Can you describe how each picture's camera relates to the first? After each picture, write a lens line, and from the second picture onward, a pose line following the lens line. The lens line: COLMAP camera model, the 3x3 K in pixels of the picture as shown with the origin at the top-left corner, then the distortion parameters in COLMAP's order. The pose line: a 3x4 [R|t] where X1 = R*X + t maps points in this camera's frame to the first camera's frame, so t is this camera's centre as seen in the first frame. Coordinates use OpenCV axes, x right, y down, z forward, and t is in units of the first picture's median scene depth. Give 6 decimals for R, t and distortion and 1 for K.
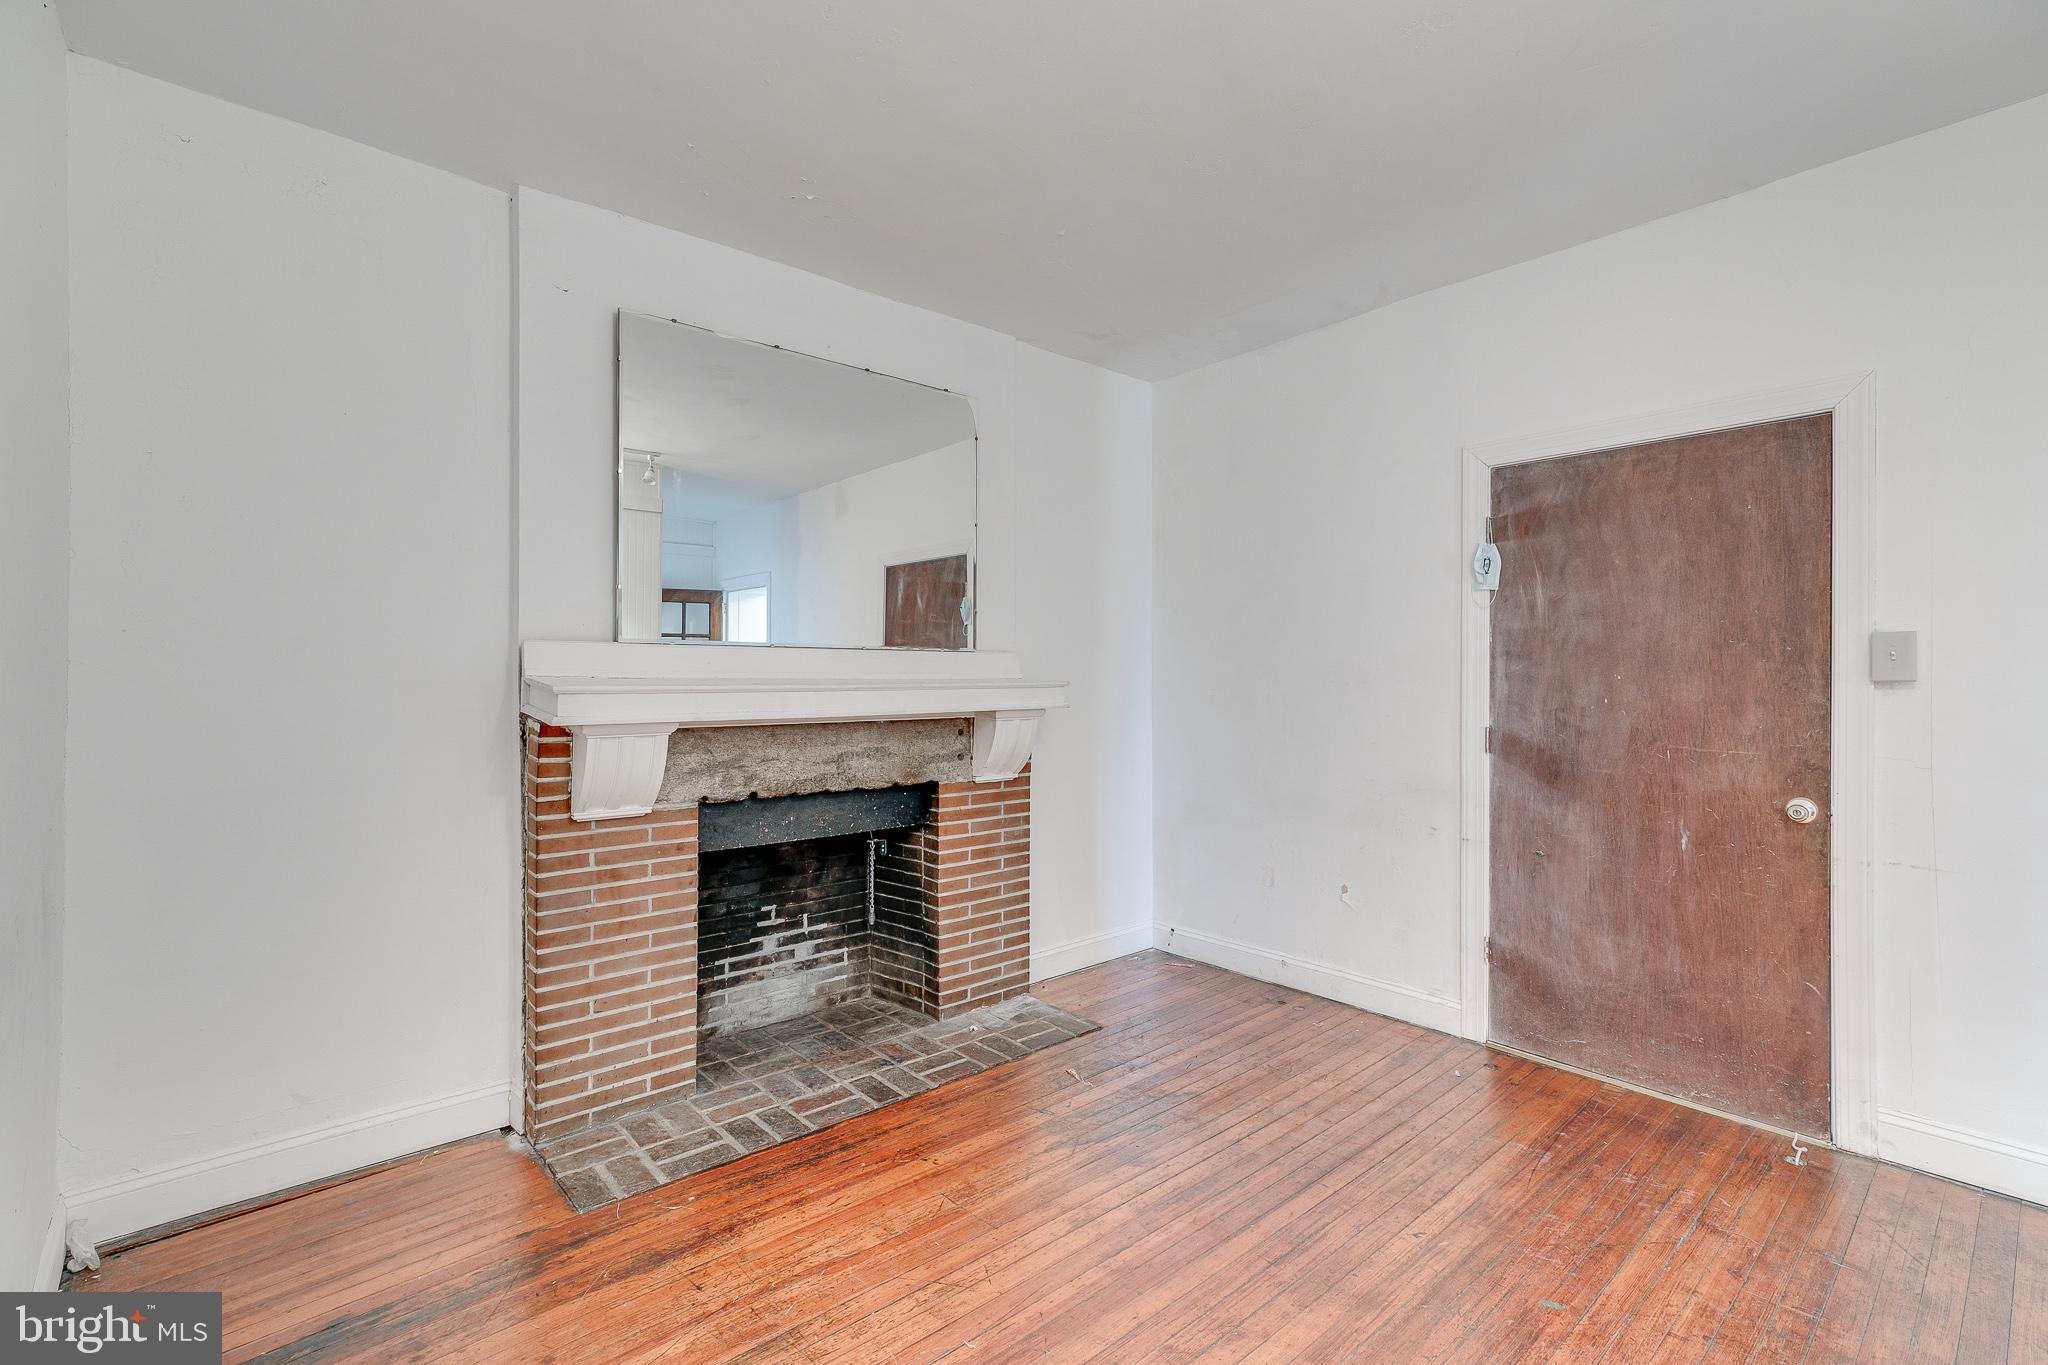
lens RADIAL K [[924.7, 0, 1017.6], [0, 924.7, 673.1], [0, 0, 1]] dist [0.008945, 0.000542]
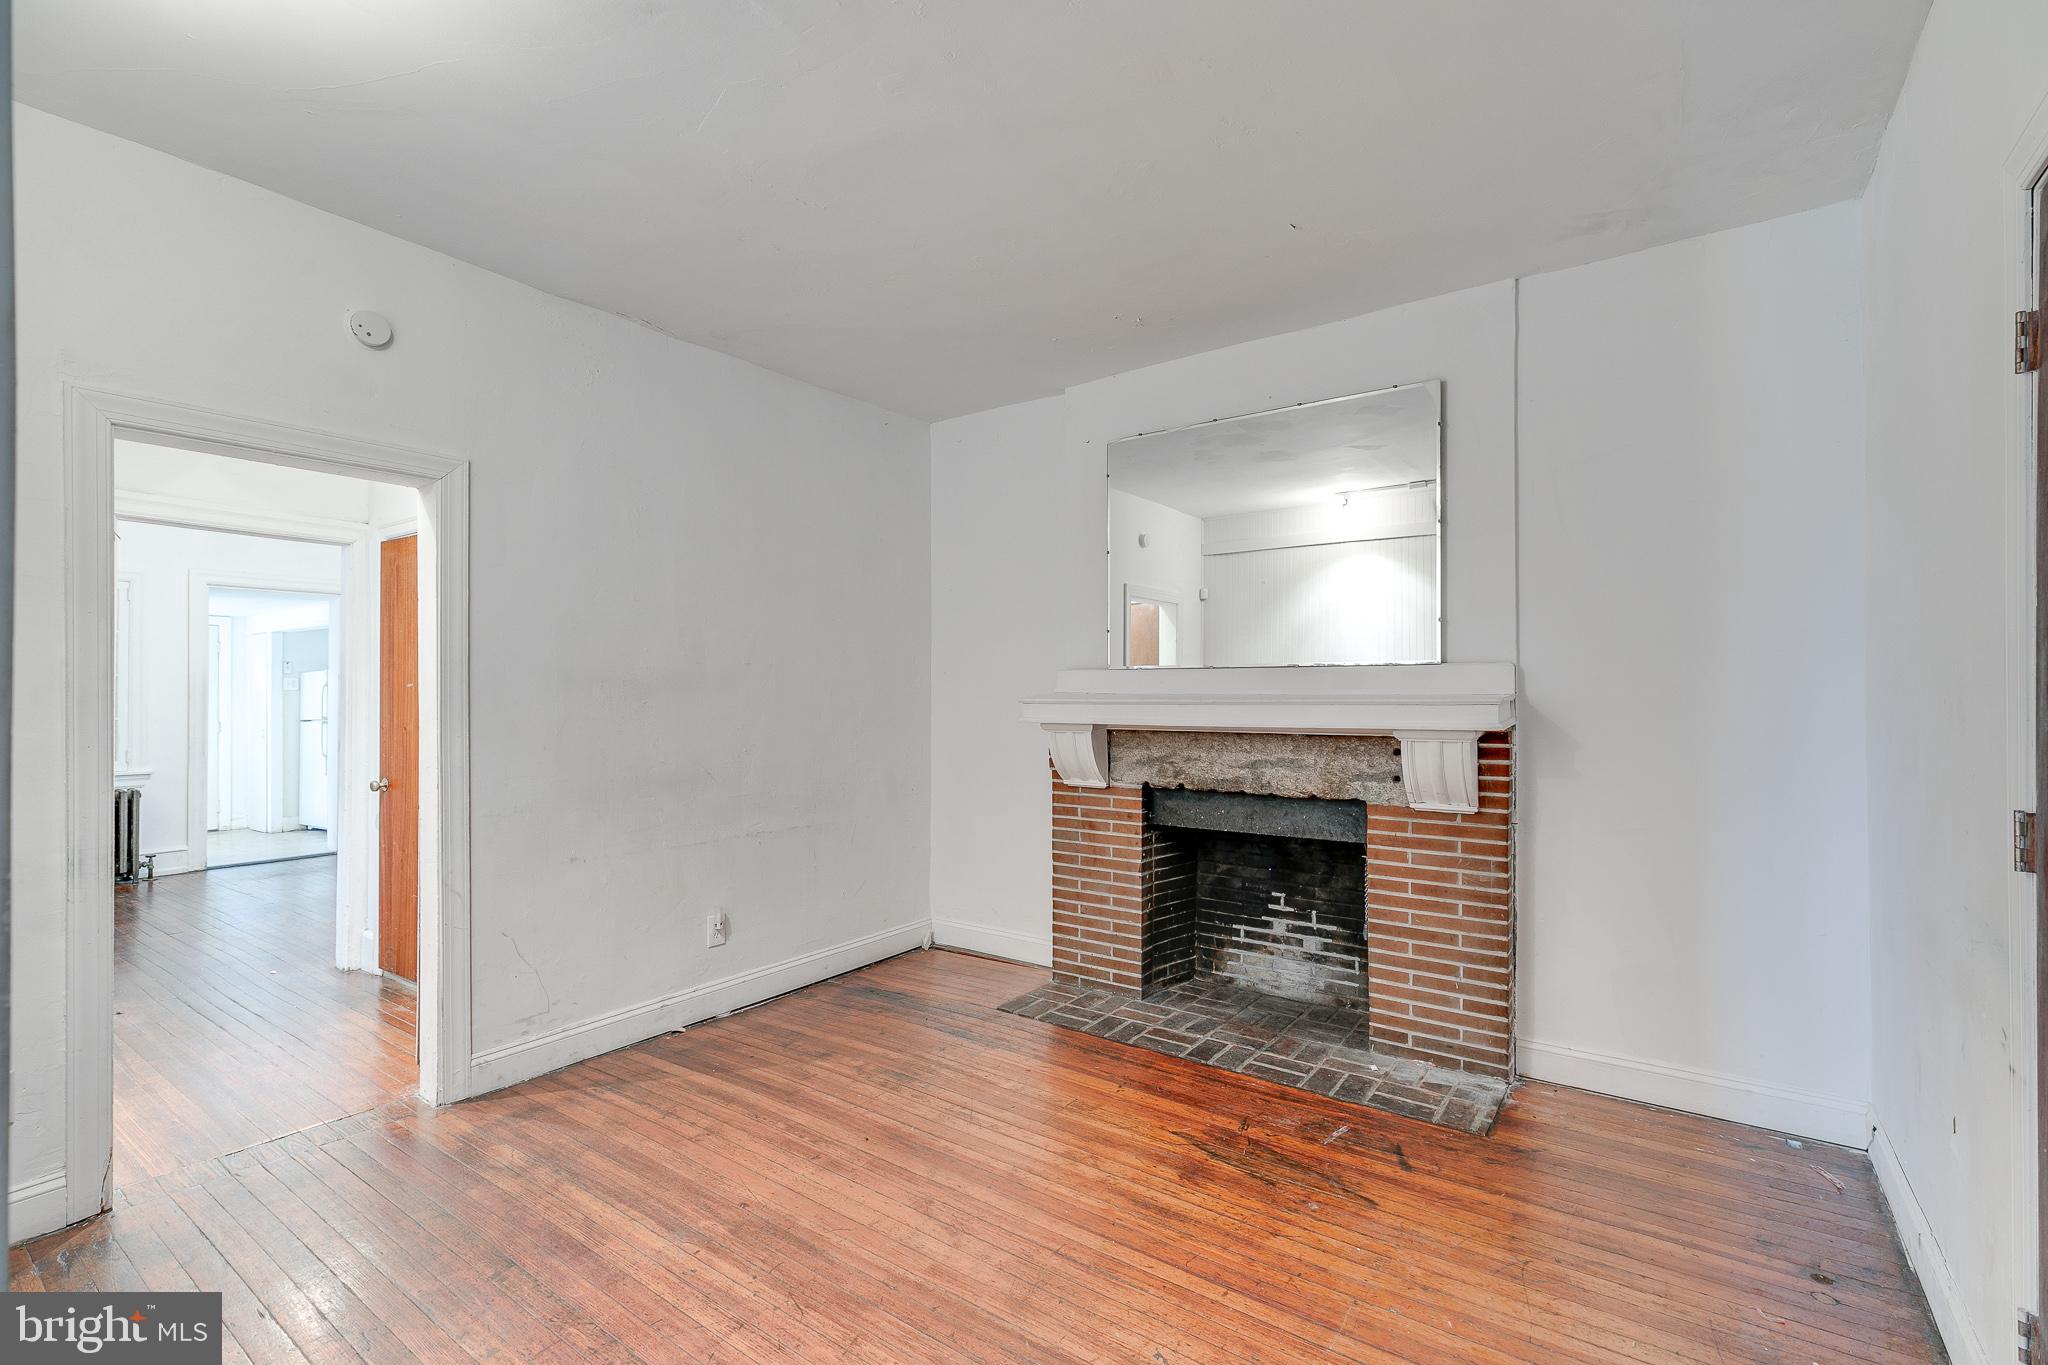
lens RADIAL K [[924.7, 0, 1022.0], [0, 924.7, 678.6], [0, 0, 1]] dist [0.008945, 0.000542]
pose [[0.220236, -0.014755, -0.975335, 0.828303], [0.007205, 0.999883, -0.013500, 0.000151], [0.975420, -0.004054, 0.220316, 0.466162]]
